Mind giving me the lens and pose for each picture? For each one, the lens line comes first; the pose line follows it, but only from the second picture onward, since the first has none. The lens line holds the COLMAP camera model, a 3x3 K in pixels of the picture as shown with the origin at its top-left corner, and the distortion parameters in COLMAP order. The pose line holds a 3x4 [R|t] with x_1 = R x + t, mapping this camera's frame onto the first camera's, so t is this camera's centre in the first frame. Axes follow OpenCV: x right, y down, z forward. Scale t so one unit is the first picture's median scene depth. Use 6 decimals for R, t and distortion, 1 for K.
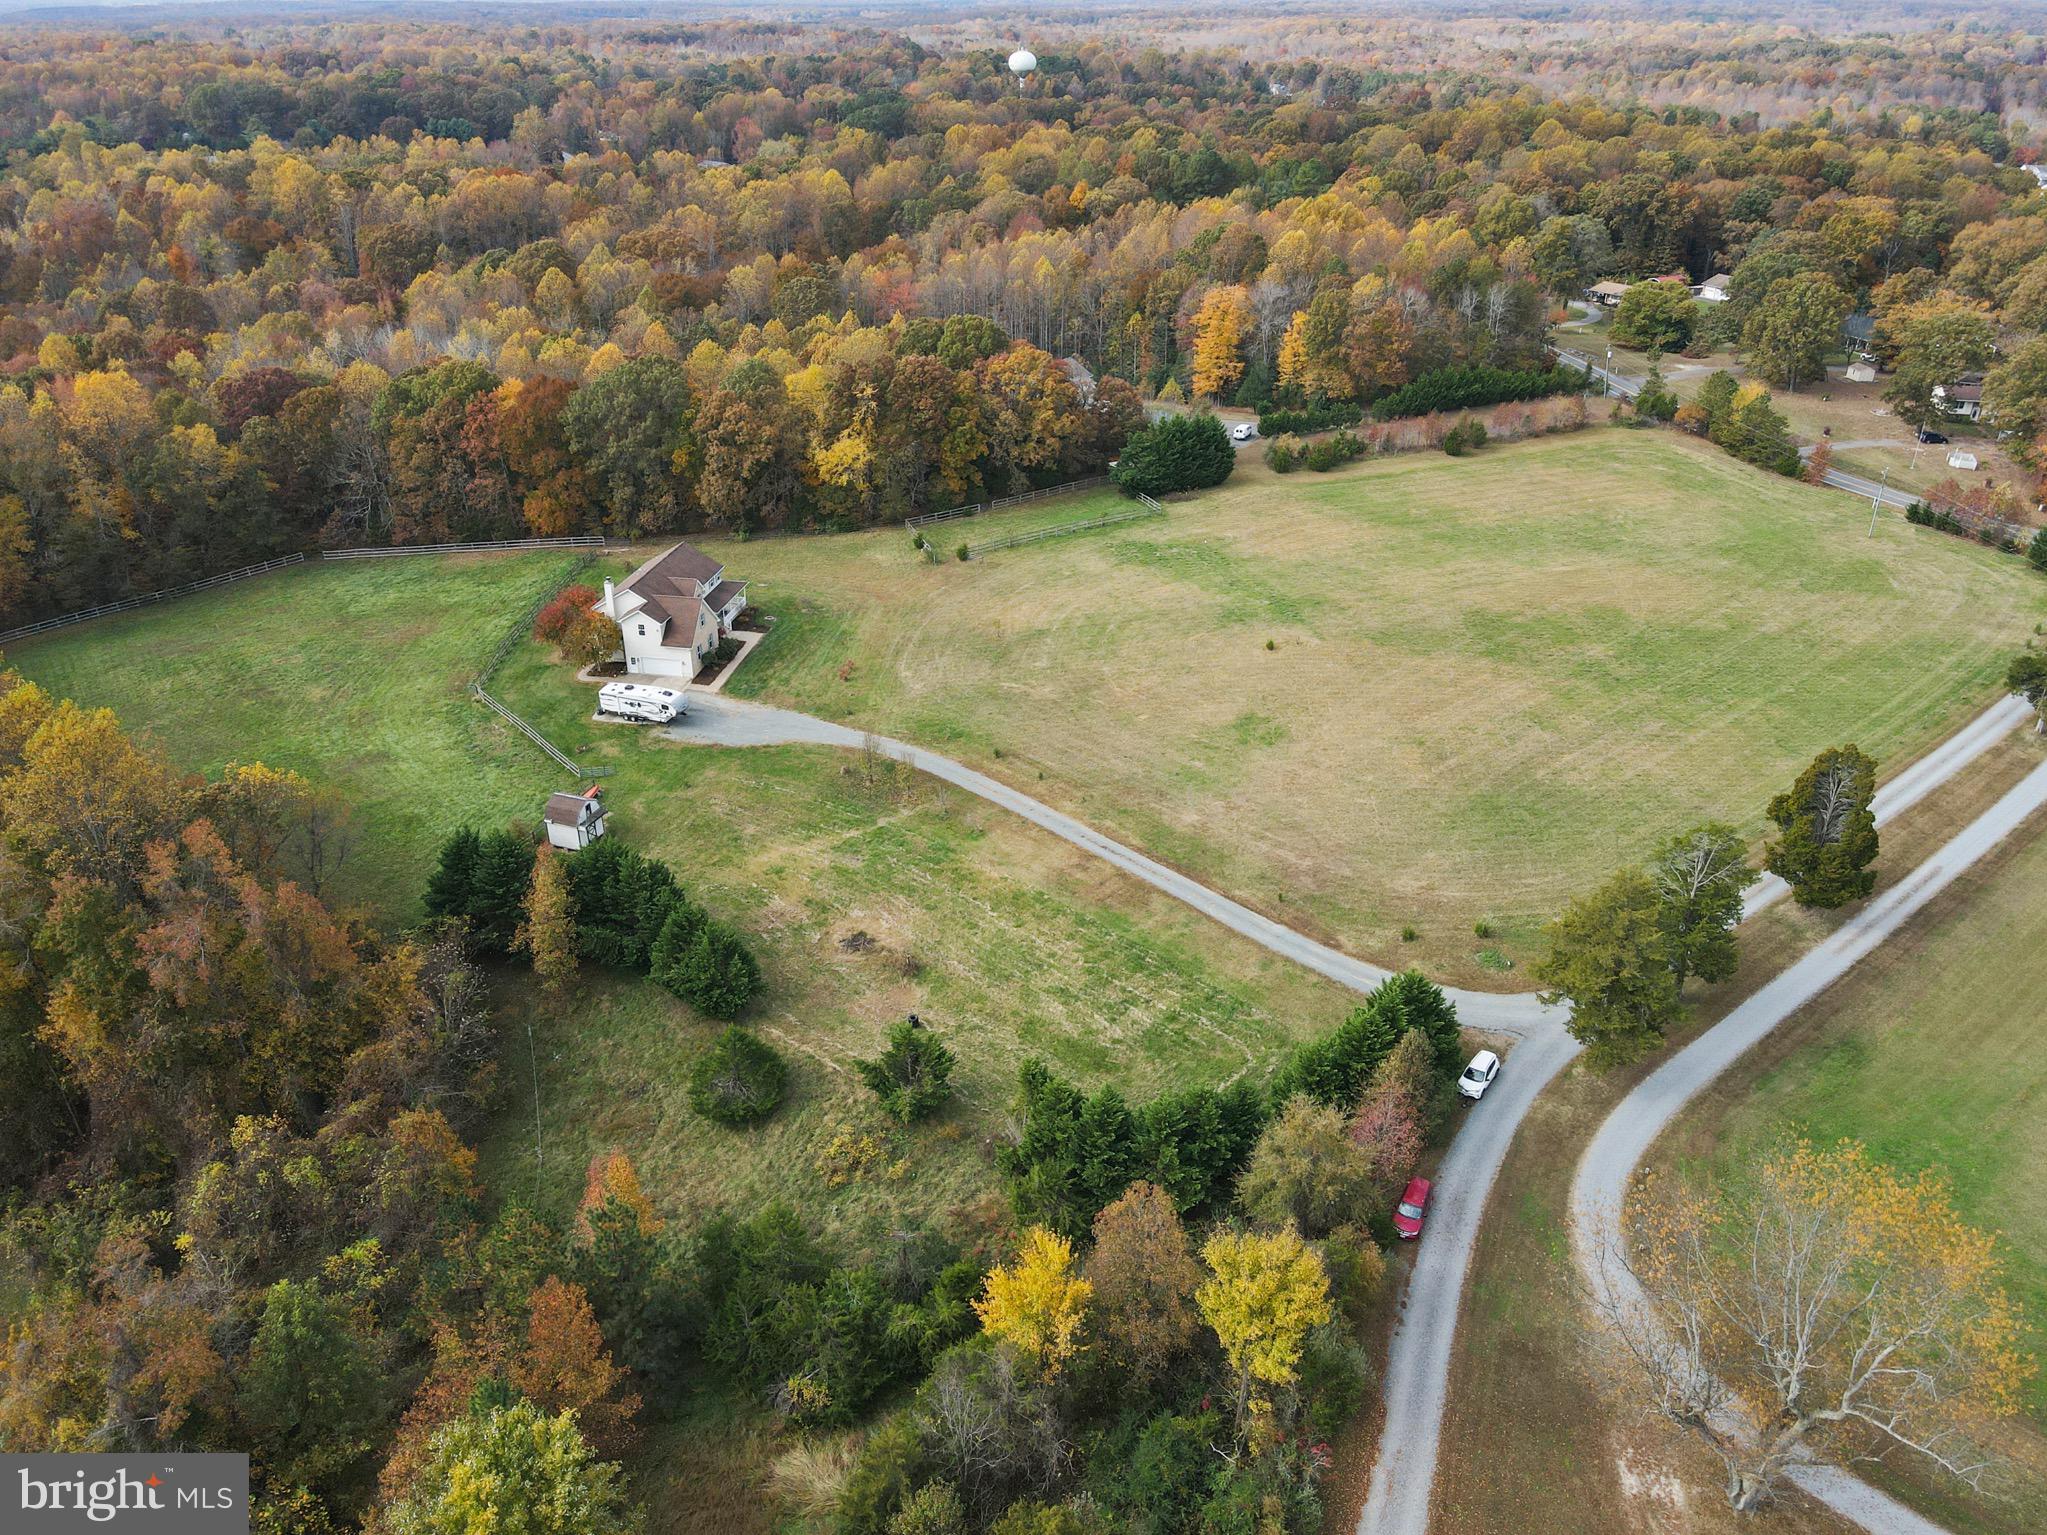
lens RADIAL K [[1500.2, 0, 1011.1], [0, 1500.2, 770.5], [0, 0, 1]] dist [0.000887, 0.022363]
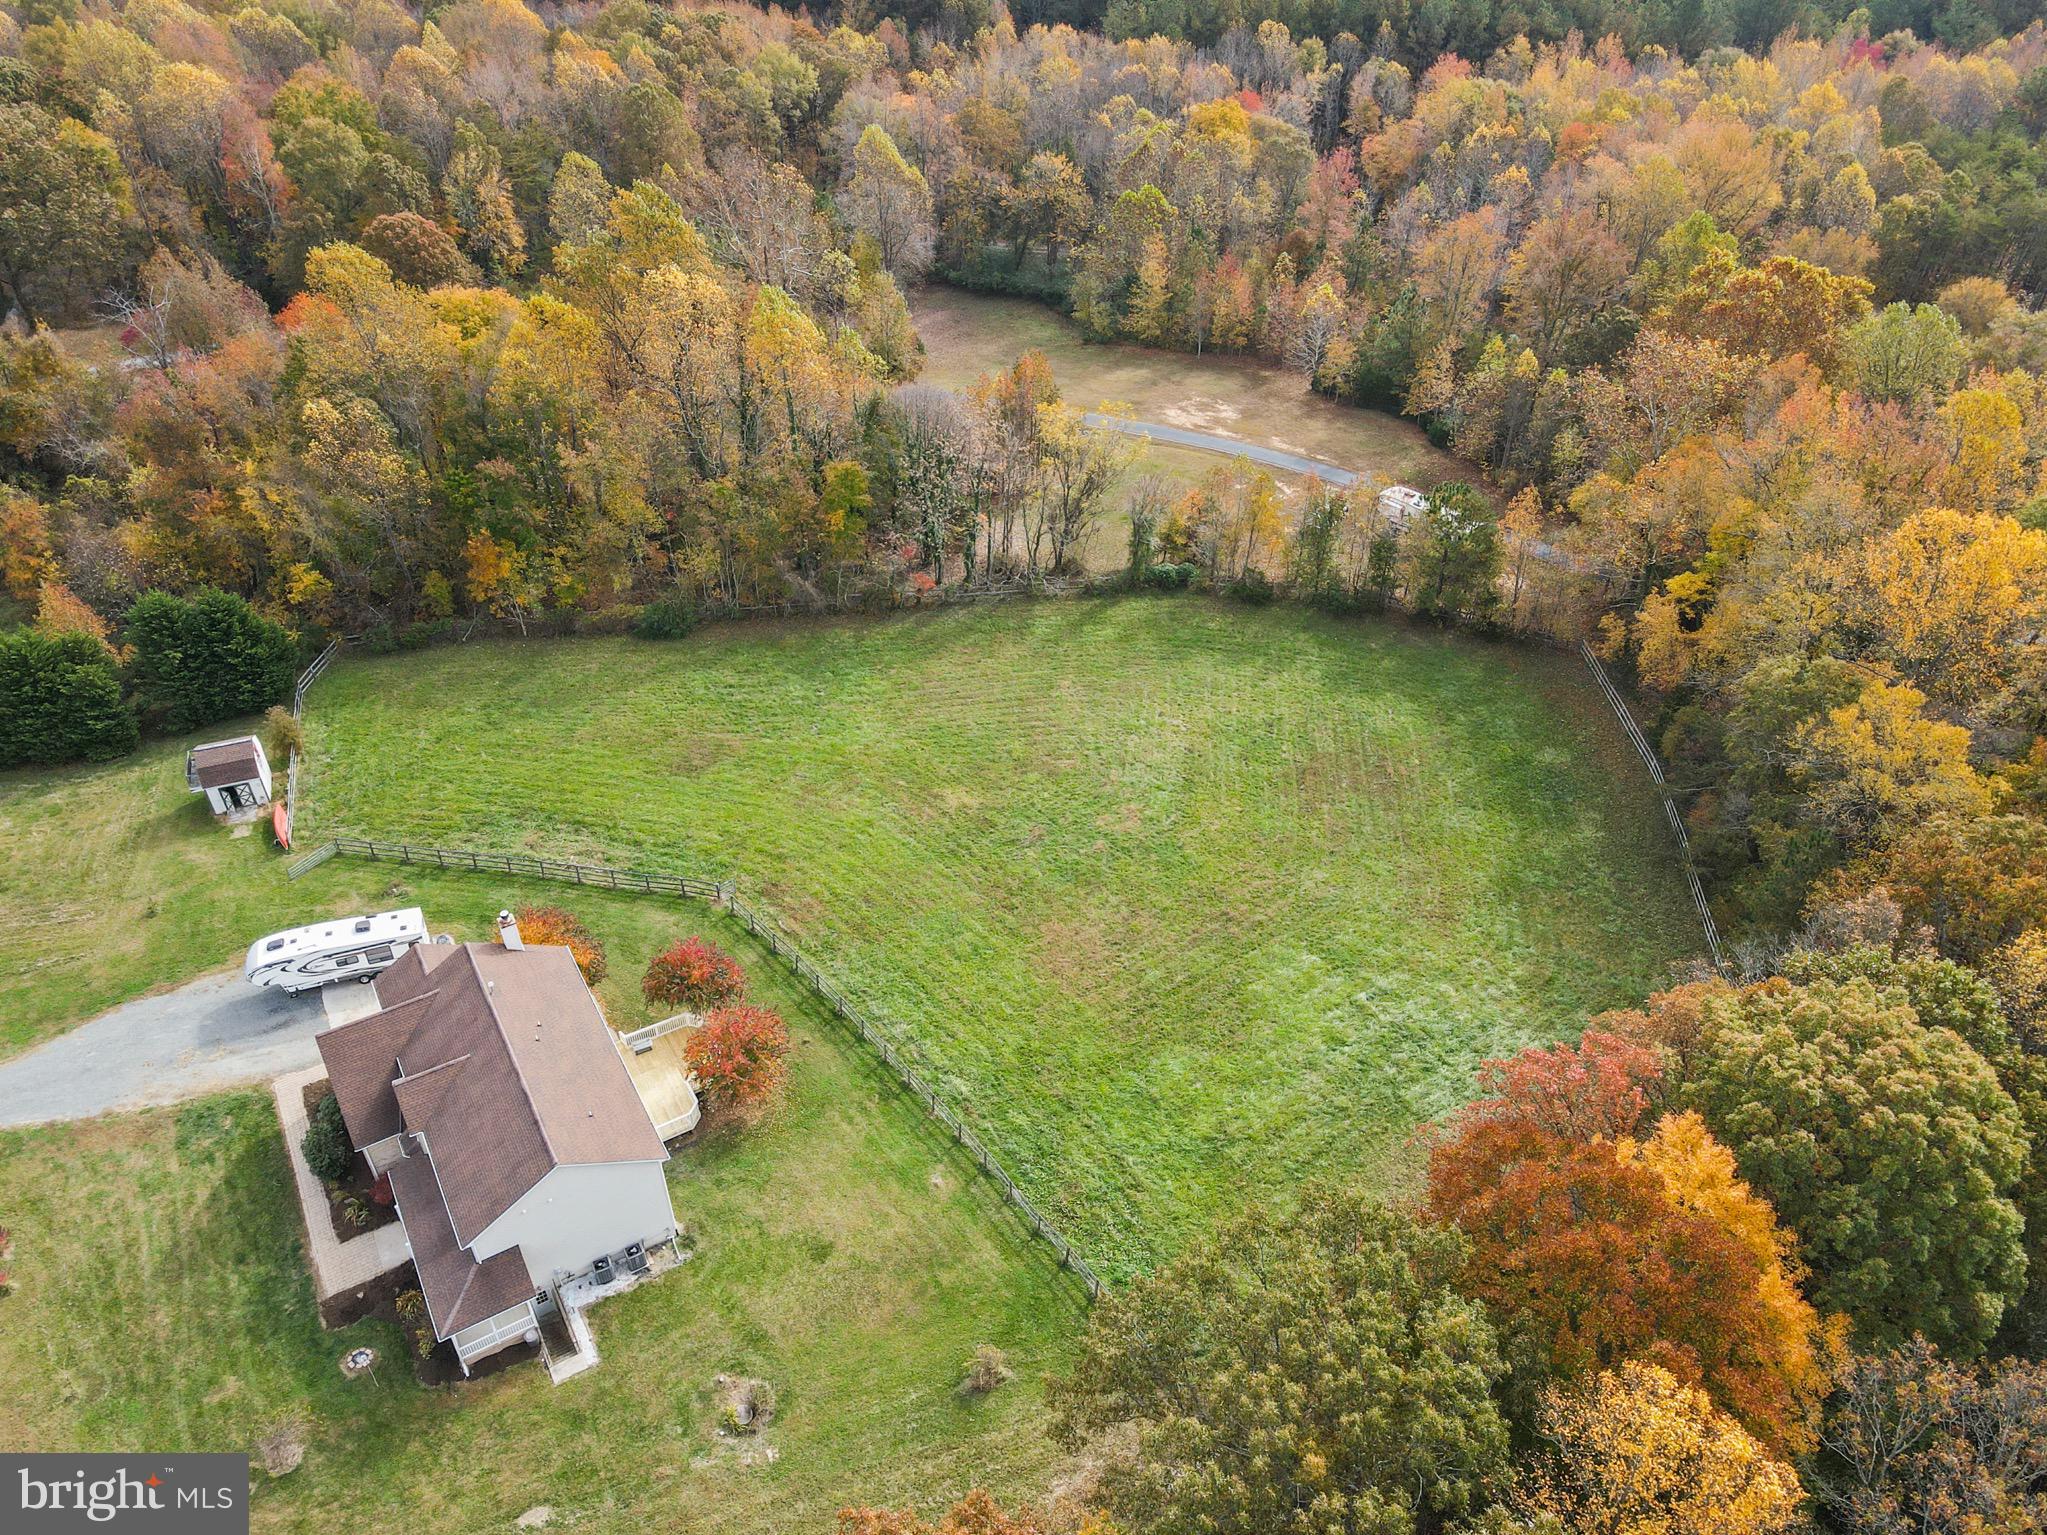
lens RADIAL K [[1500.2, 0, 1011.1], [0, 1500.2, 770.5], [0, 0, 1]] dist [0.000887, 0.022363]
pose [[-0.749258, 0.415847, -0.515445, -0.161698], [-0.309634, 0.468037, 0.827688, -0.584795], [0.585439, 0.779752, -0.221920, 1.150171]]
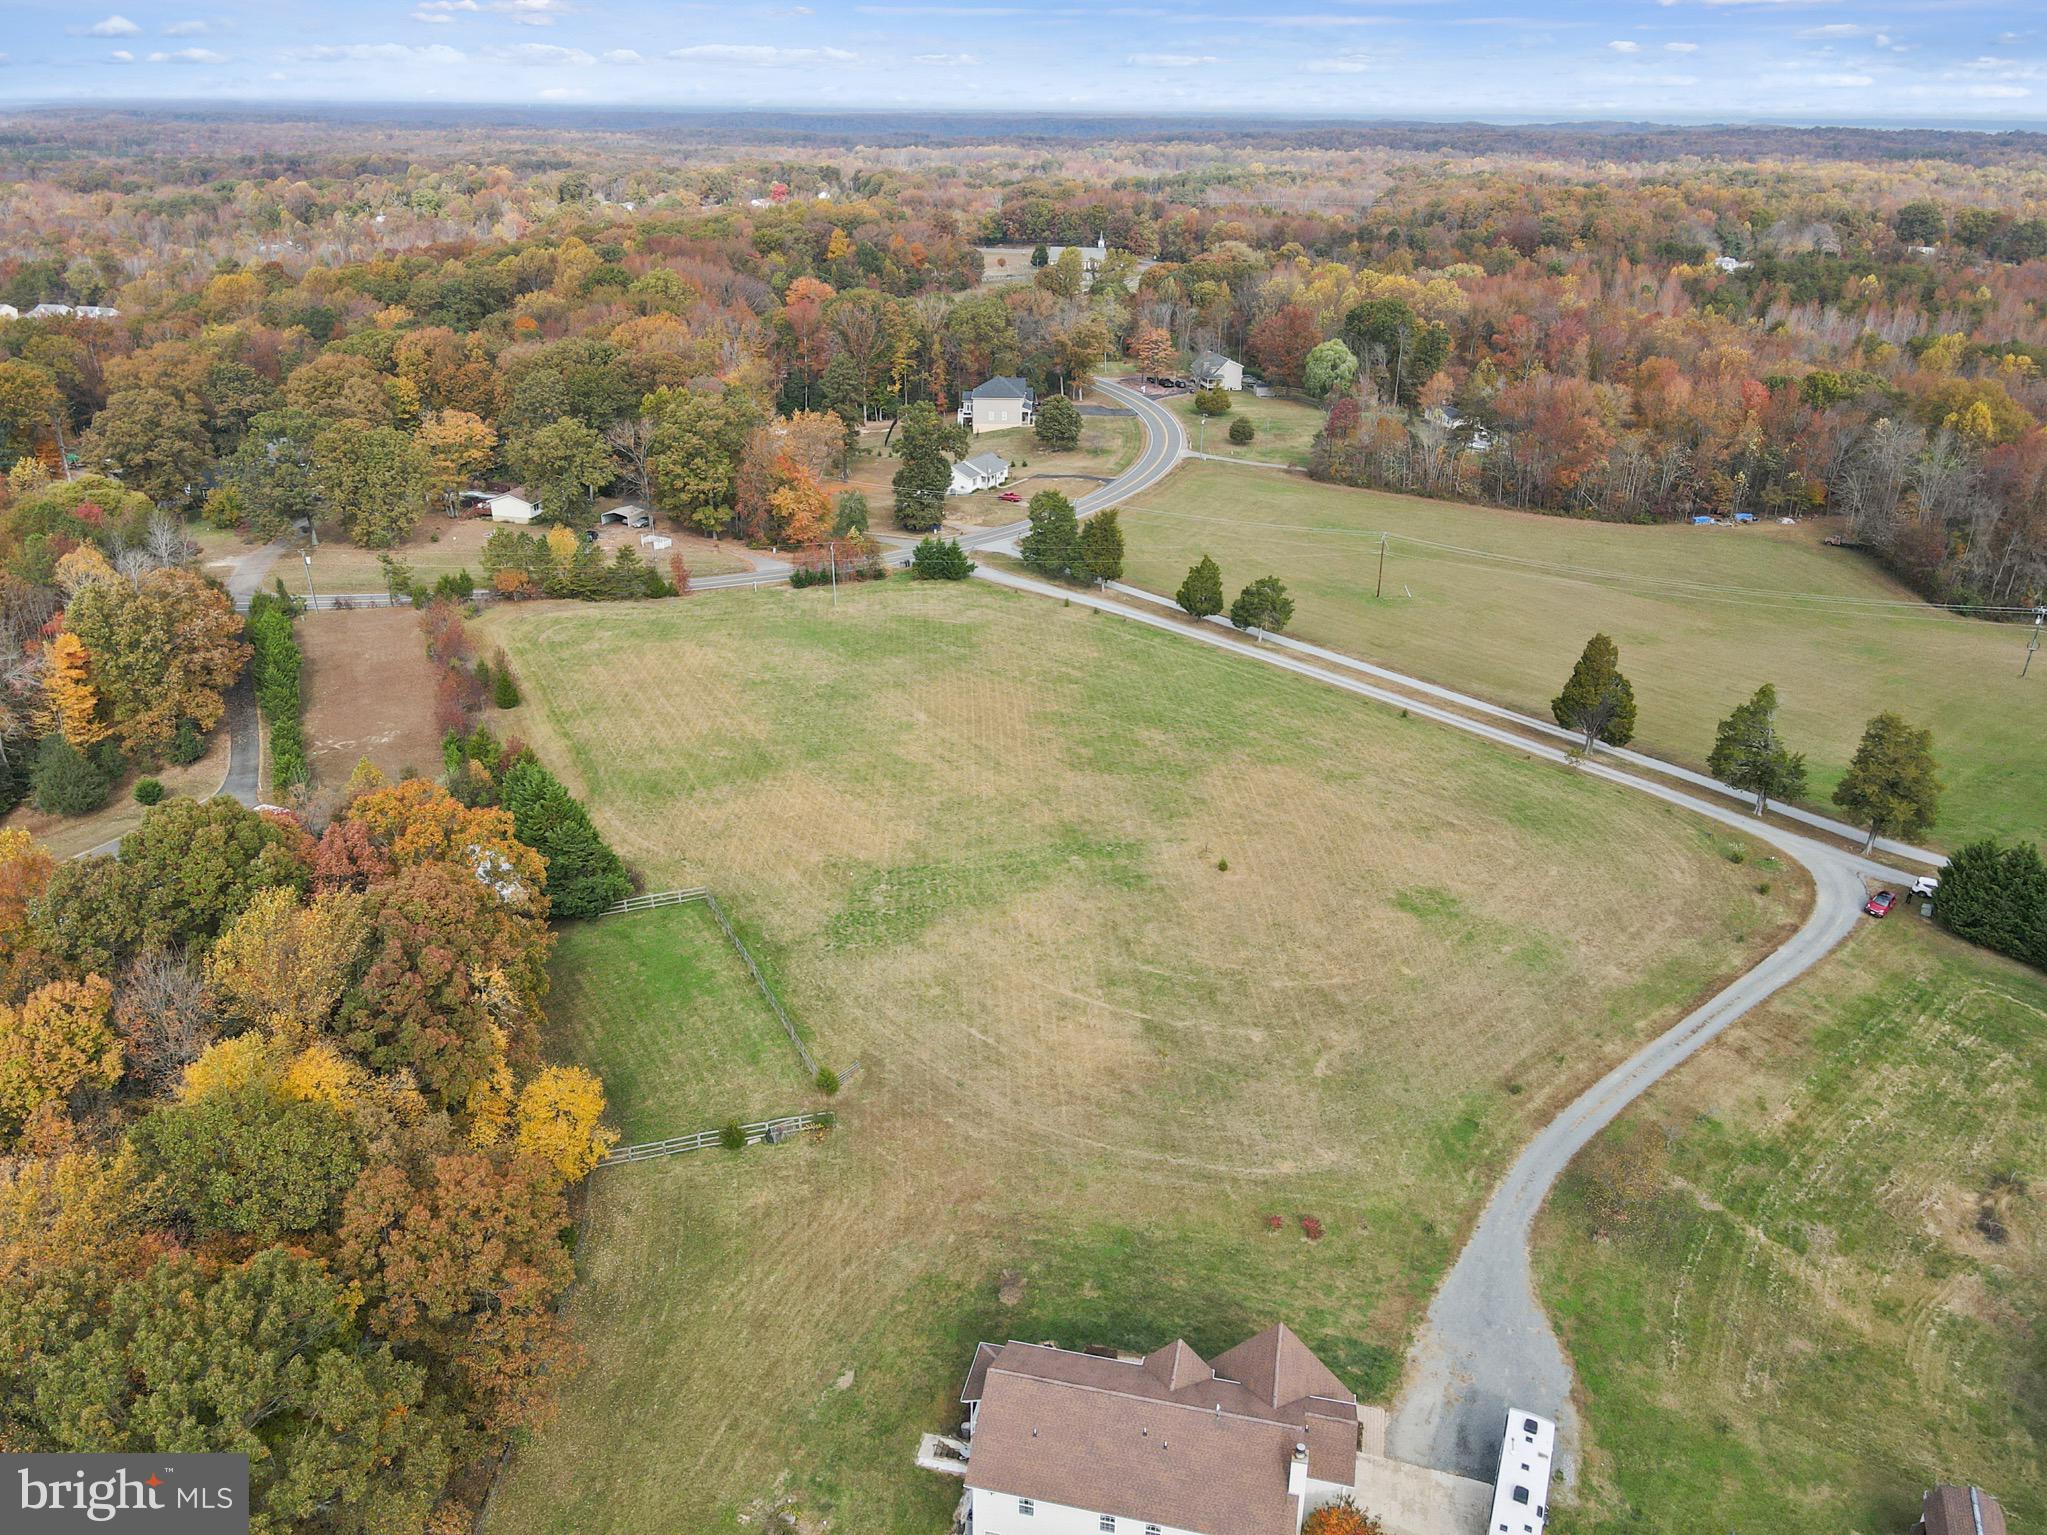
lens RADIAL K [[1500.2, 0, 1011.1], [0, 1500.2, 770.5], [0, 0, 1]] dist [0.000887, 0.022363]
pose [[0.031884, -0.402342, 0.914934, -0.583229], [0.458311, 0.819375, 0.344348, -0.471045], [-0.888220, 0.408345, 0.210523, 0.892914]]
